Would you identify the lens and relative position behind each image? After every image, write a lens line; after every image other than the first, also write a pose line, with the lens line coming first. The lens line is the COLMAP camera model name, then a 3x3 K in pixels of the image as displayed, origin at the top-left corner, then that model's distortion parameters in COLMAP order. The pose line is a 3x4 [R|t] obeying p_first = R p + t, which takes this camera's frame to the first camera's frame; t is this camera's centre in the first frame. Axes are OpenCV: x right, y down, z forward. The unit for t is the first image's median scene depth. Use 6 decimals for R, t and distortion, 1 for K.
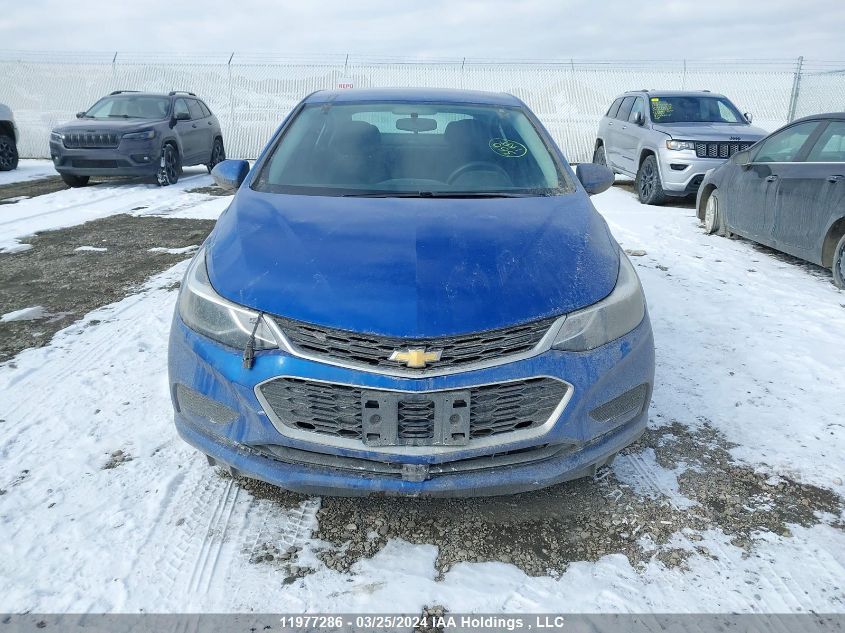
lens RADIAL K [[677.6, 0, 422.5], [0, 677.6, 316.5], [0, 0, 1]] dist [0.010653, 0.001240]
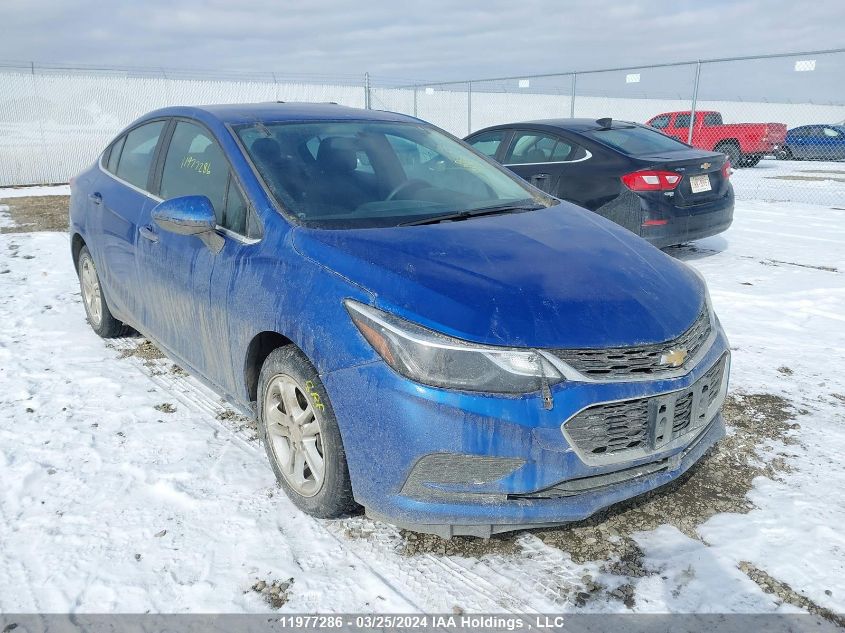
lens RADIAL K [[677.6, 0, 422.5], [0, 677.6, 316.5], [0, 0, 1]] dist [0.010653, 0.001240]
pose [[0.788317, -0.182211, 0.587670, -0.914709], [0.189018, 0.980674, 0.050511, -0.129464], [-0.585516, 0.071262, 0.807523, 0.325581]]
